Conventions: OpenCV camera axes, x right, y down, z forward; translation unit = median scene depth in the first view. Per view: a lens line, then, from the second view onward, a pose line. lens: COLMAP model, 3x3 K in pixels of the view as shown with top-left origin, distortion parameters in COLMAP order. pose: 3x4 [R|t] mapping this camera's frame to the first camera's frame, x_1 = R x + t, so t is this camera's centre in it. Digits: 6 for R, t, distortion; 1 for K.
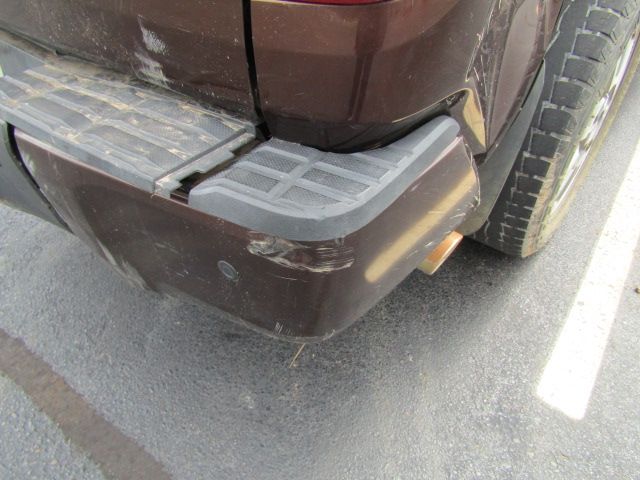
lens RADIAL K [[456.8, 0, 320.0], [0, 456.8, 240.0], [0, 0, 1]] dist [-0.015750, 0.002483]
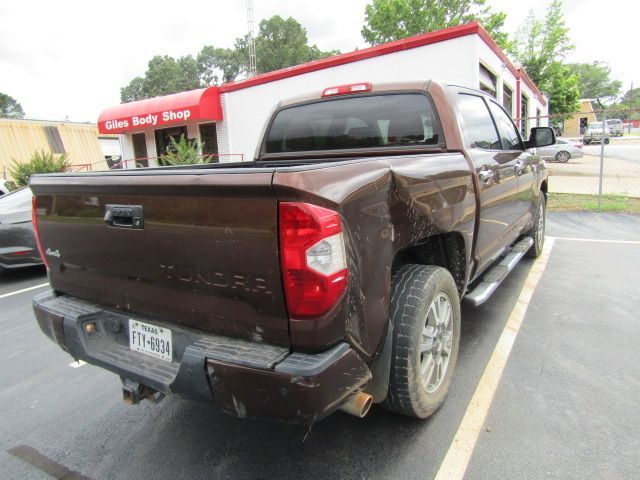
lens RADIAL K [[456.8, 0, 320.0], [0, 456.8, 240.0], [0, 0, 1]] dist [-0.015750, 0.002483]
pose [[0.994116, -0.071535, 0.081344, -0.127401], [0.102650, 0.861947, -0.496497, 0.808948], [-0.034598, 0.501926, 0.864218, -2.527693]]
